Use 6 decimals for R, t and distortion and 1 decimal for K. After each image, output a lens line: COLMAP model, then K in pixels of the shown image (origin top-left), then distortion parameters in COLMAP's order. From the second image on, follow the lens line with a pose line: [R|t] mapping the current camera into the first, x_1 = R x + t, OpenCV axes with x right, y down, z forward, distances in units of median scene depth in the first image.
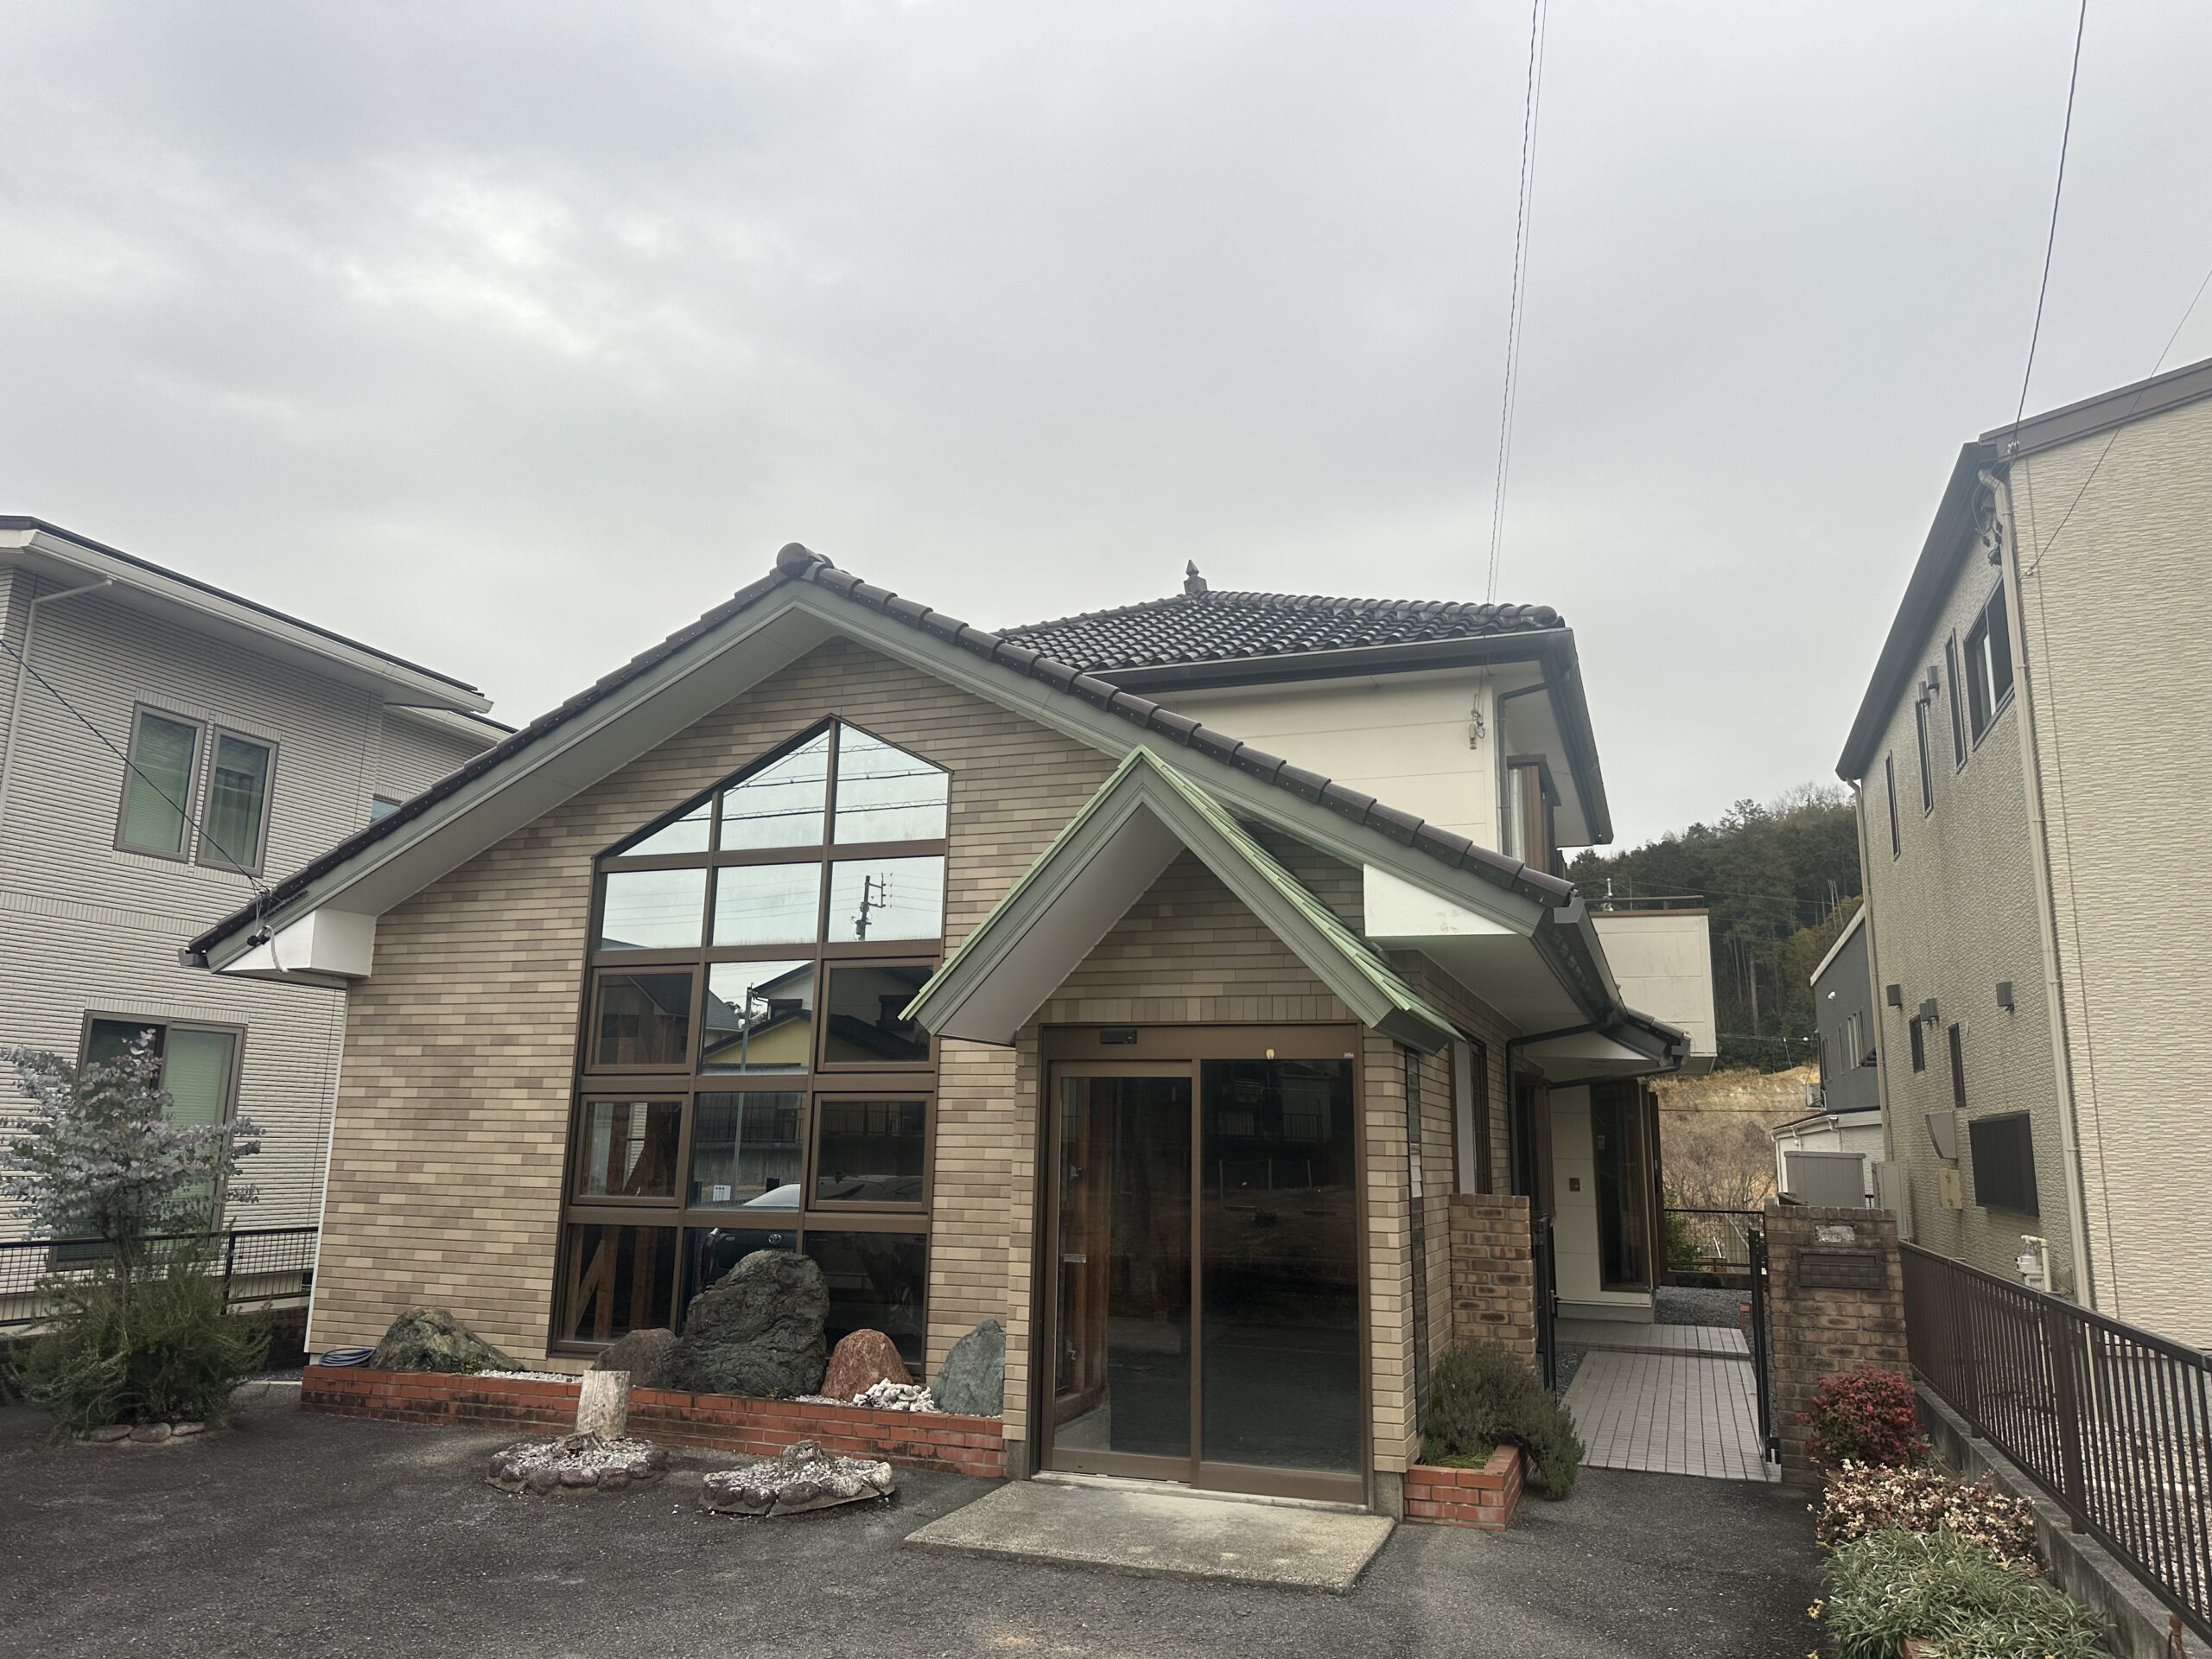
lens RADIAL K [[1573.1, 0, 1113.2], [0, 1573.1, 816.6], [0, 0, 1]] dist [0.069550, -0.078465]
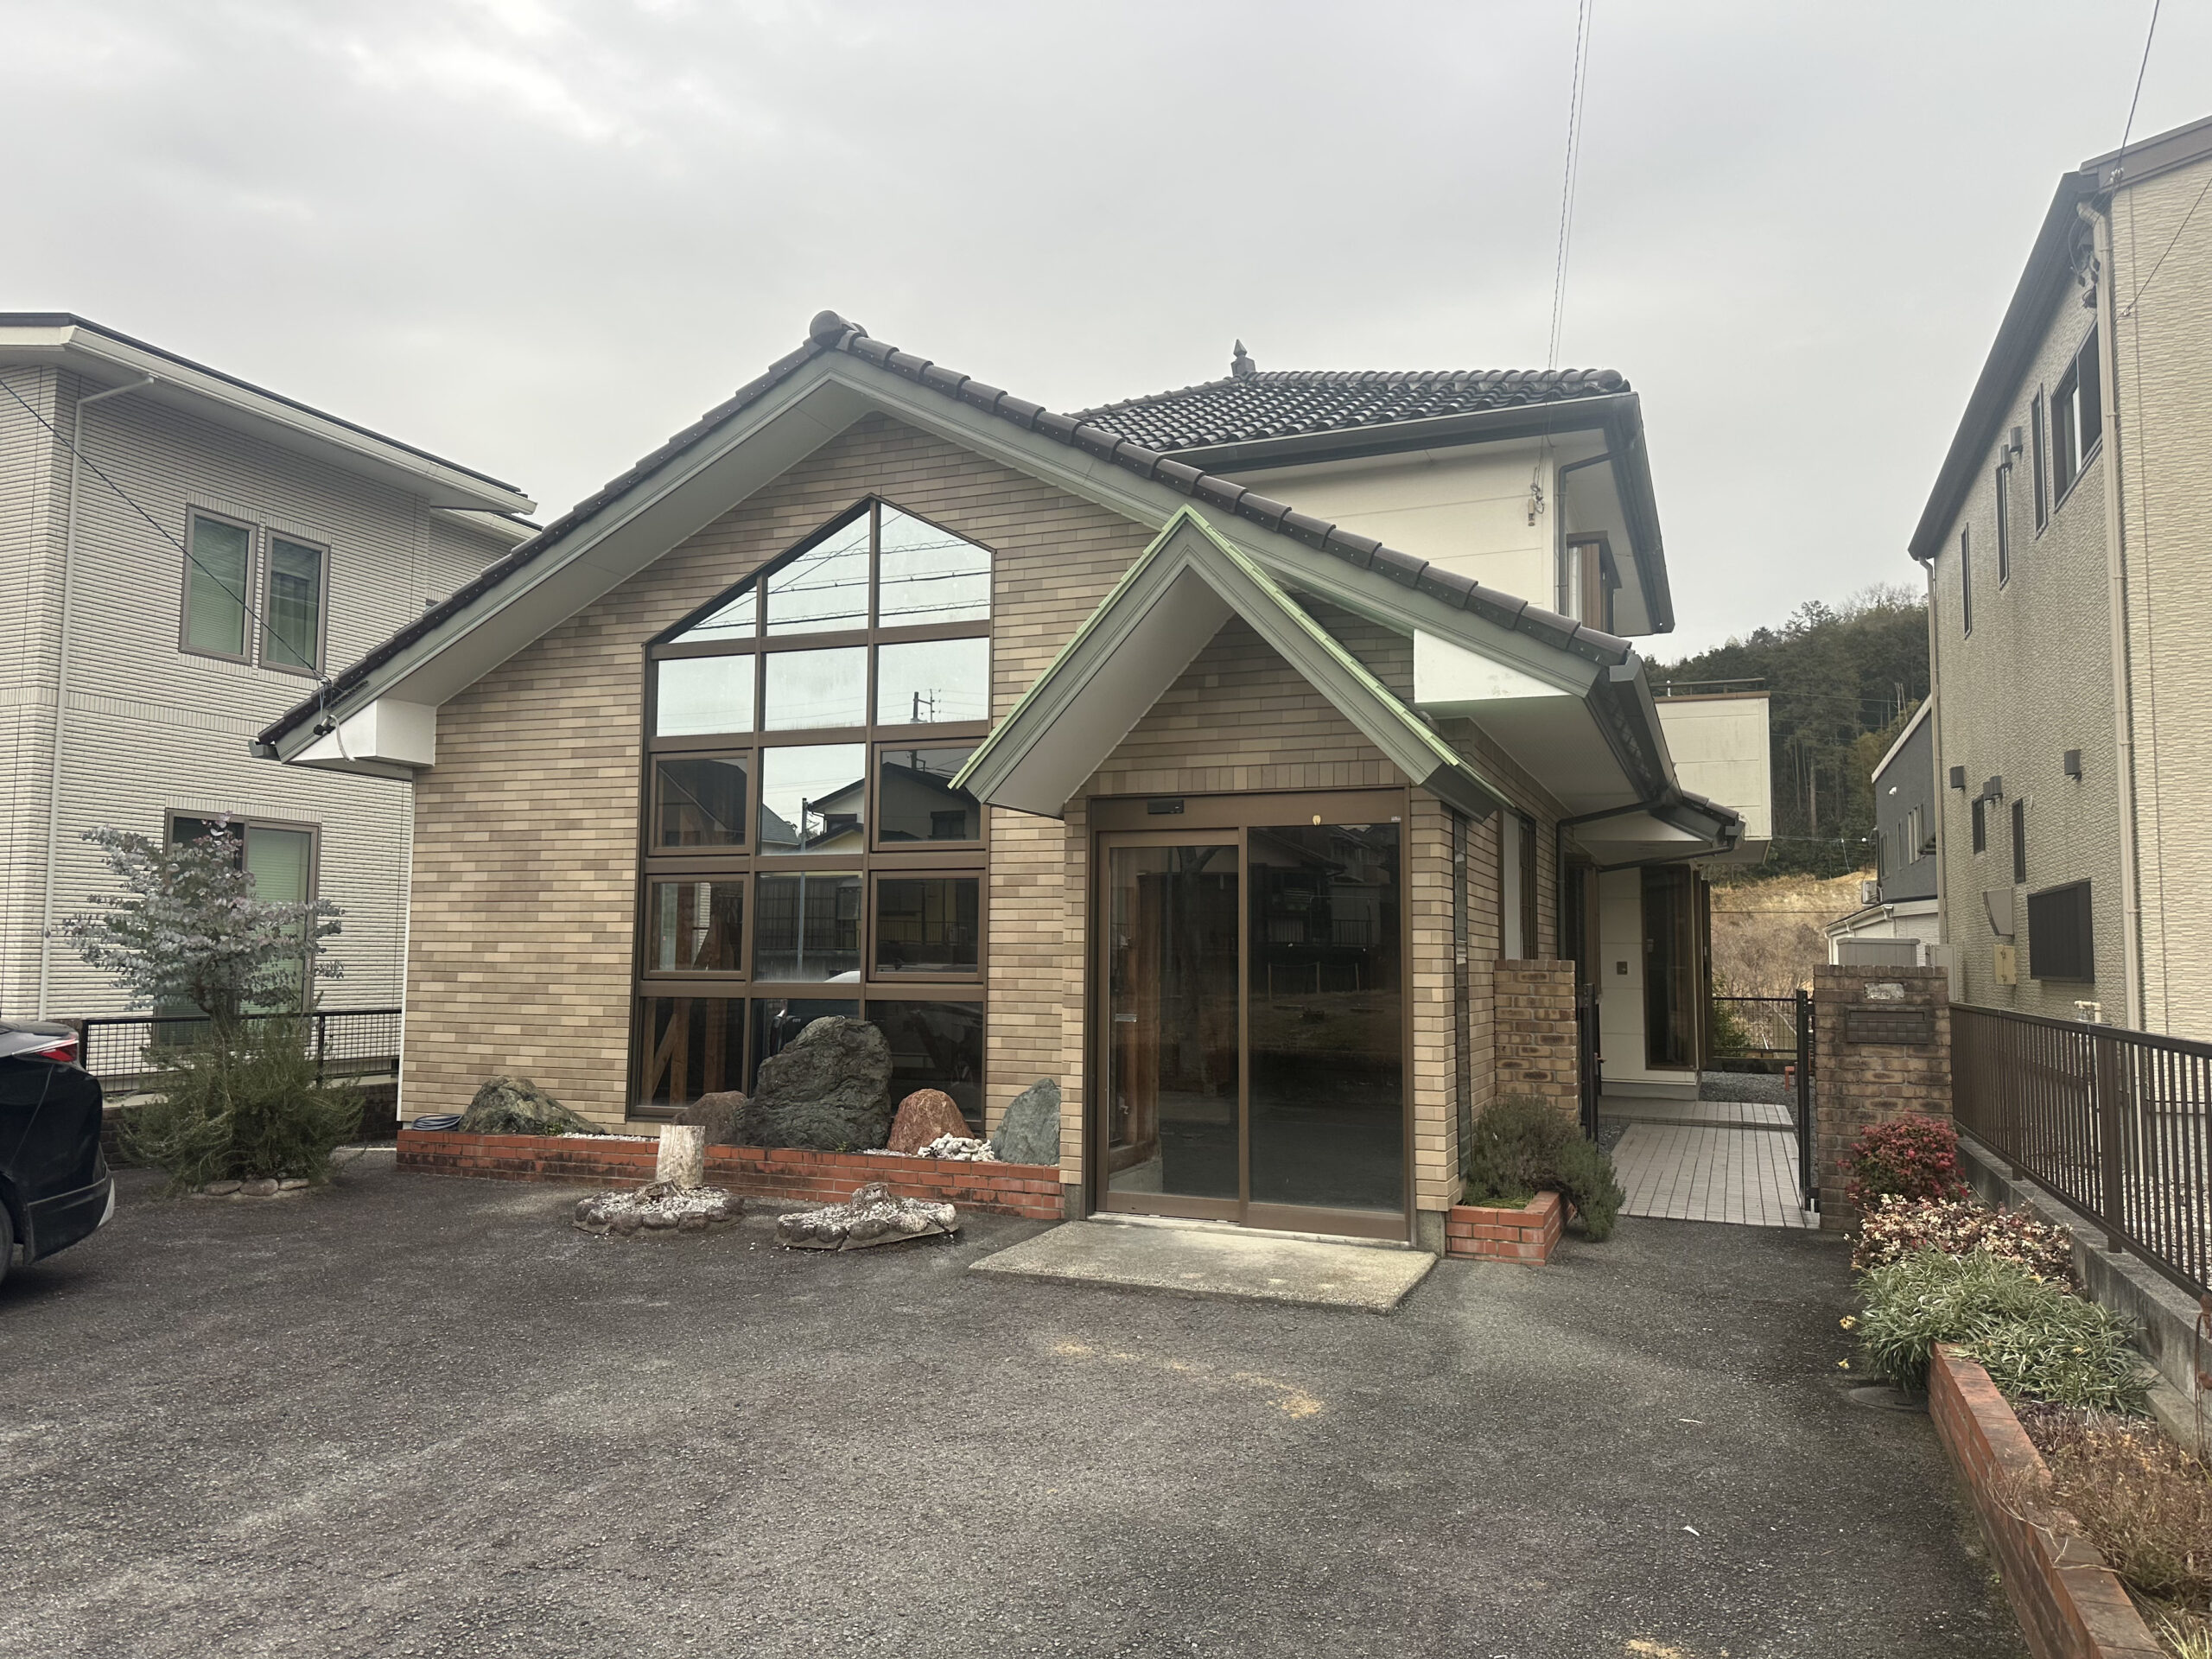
lens RADIAL K [[1573.1, 0, 1099.0], [0, 1573.1, 834.6], [0, 0, 1]] dist [0.069550, -0.078465]
pose [[0.999097, -0.011017, -0.041039, 0.001268], [0.016063, 0.992061, 0.124730, 0.026147], [0.039339, -0.125276, 0.991342, -0.000939]]
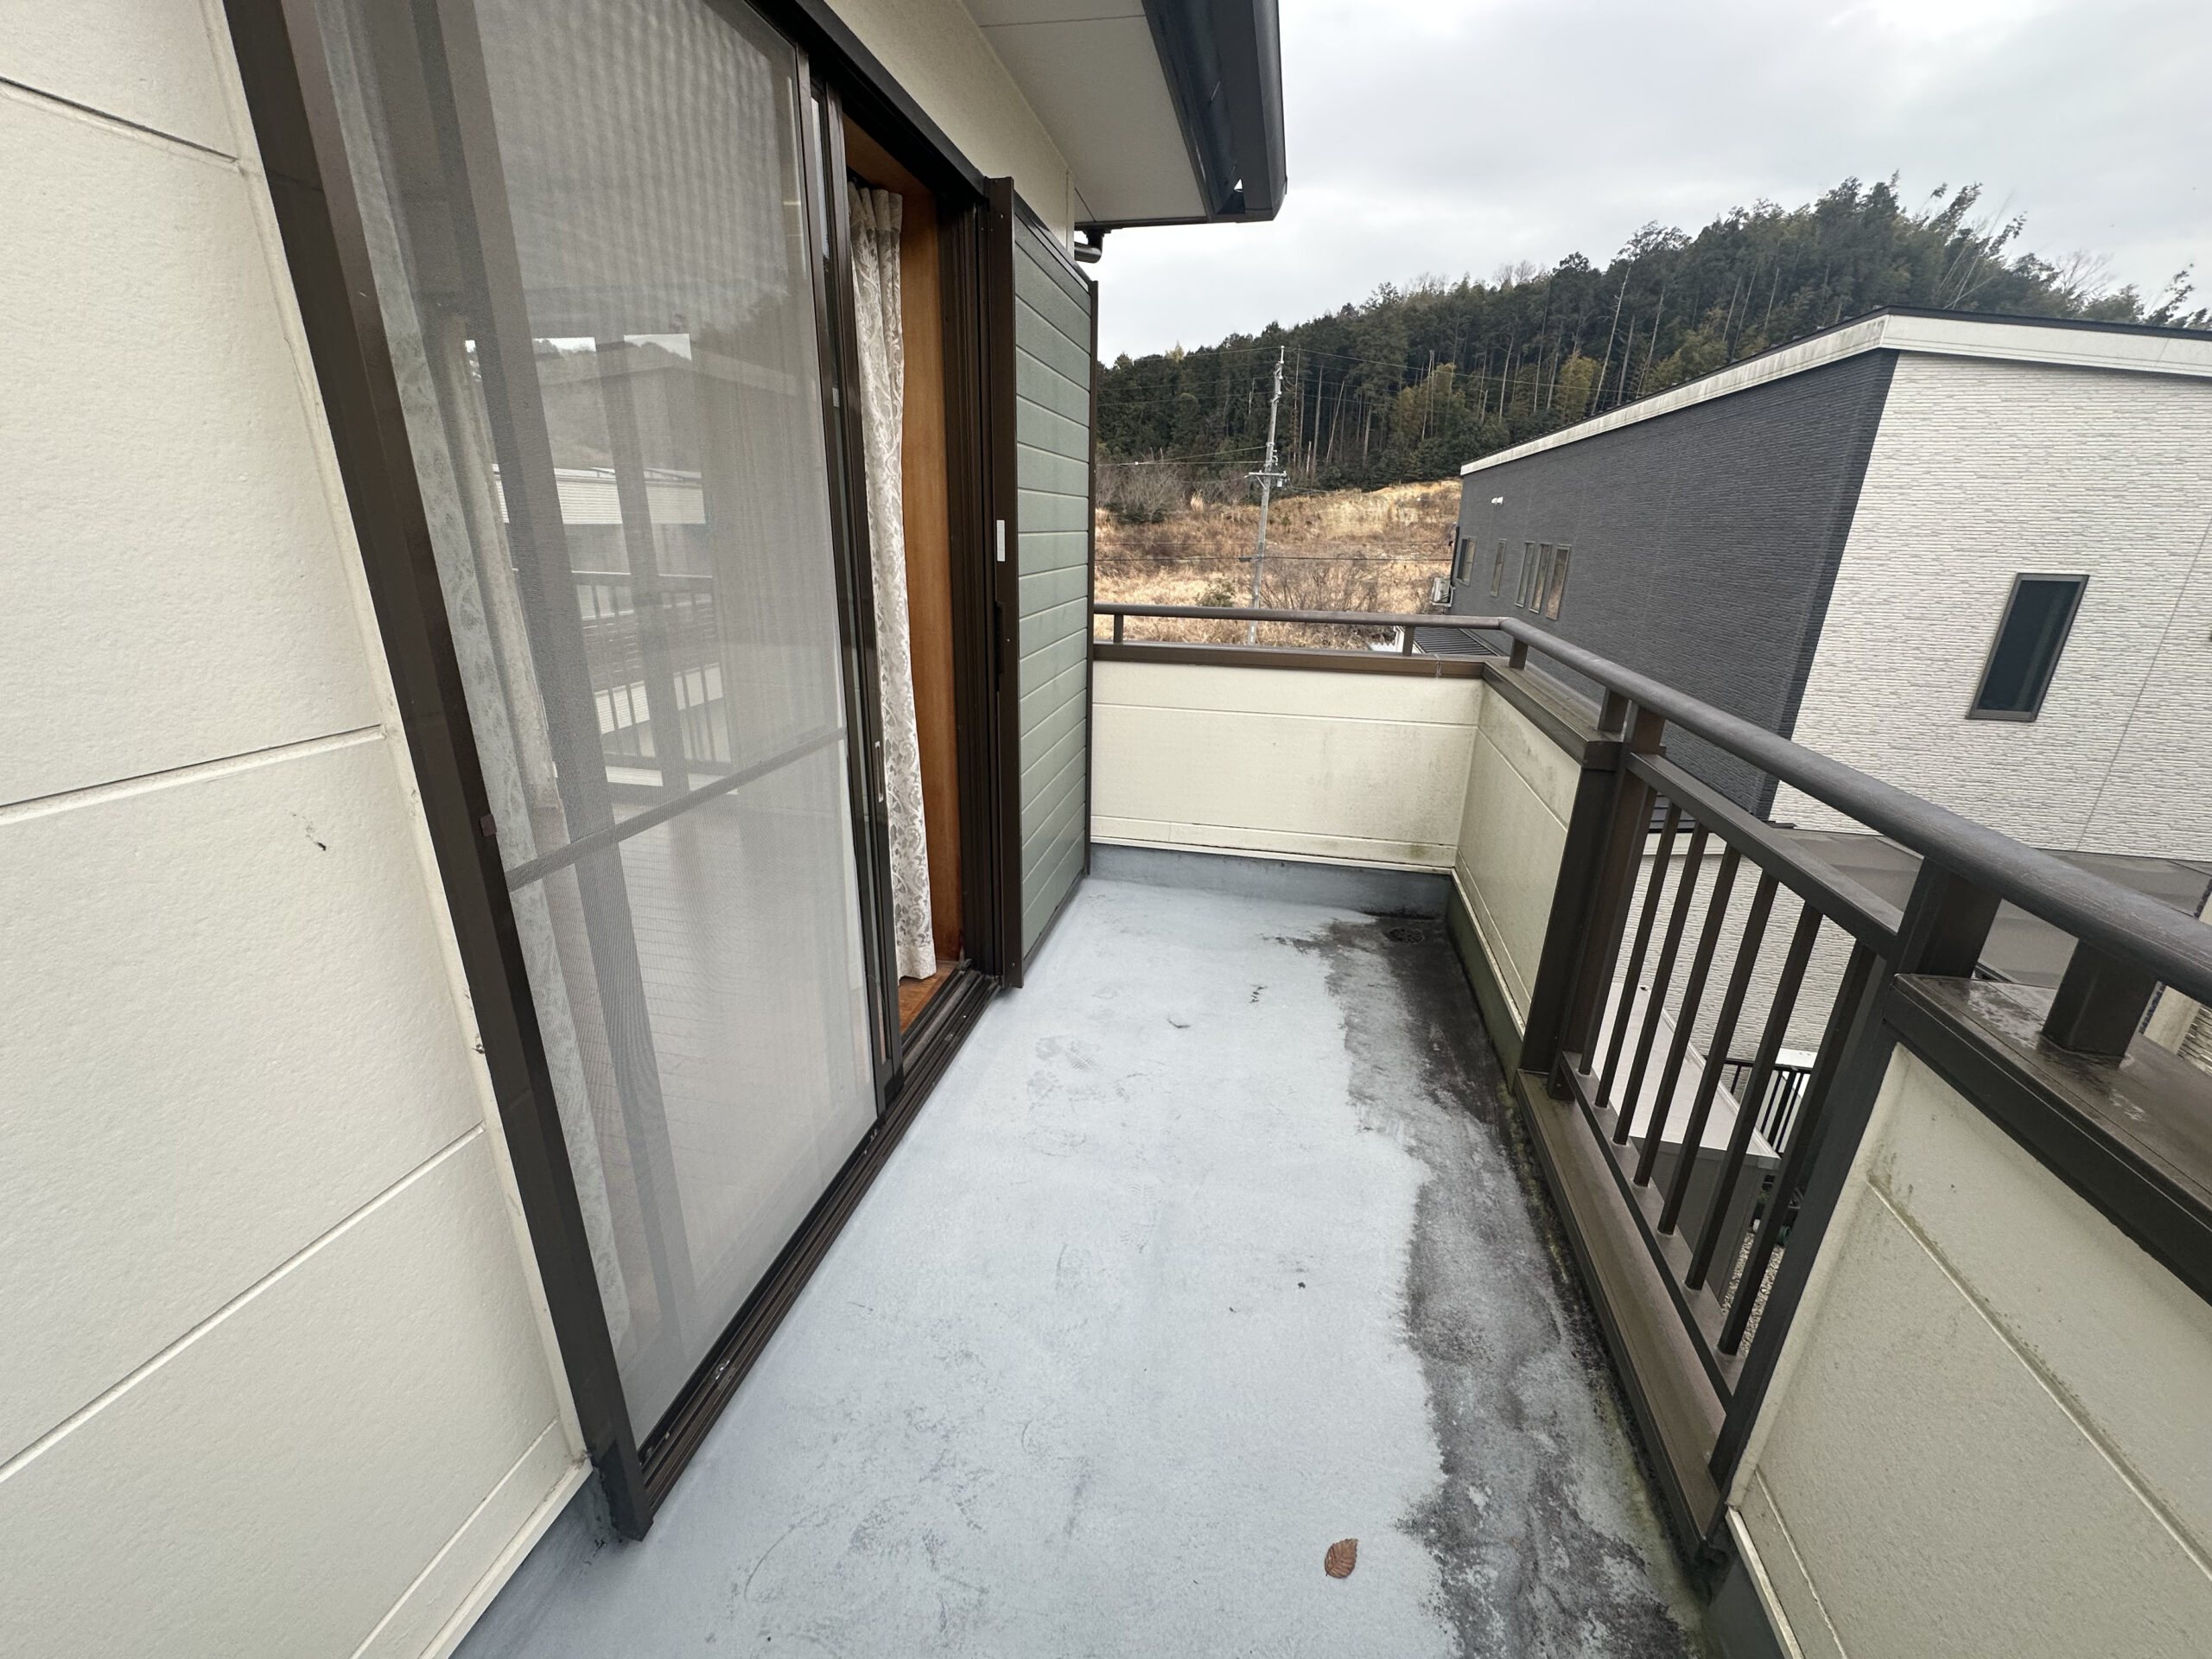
lens RADIAL K [[883.5, 0, 1105.7], [0, 883.5, 832.0], [0, 0, 1]] dist [-0.001381, 0.001292]
pose [[0.991781, -0.042938, 0.120525, 0.428593], [-0.026102, 0.854290, 0.519140, 0.052510], [-0.125254, -0.518020, 0.846148, 1.330058]]
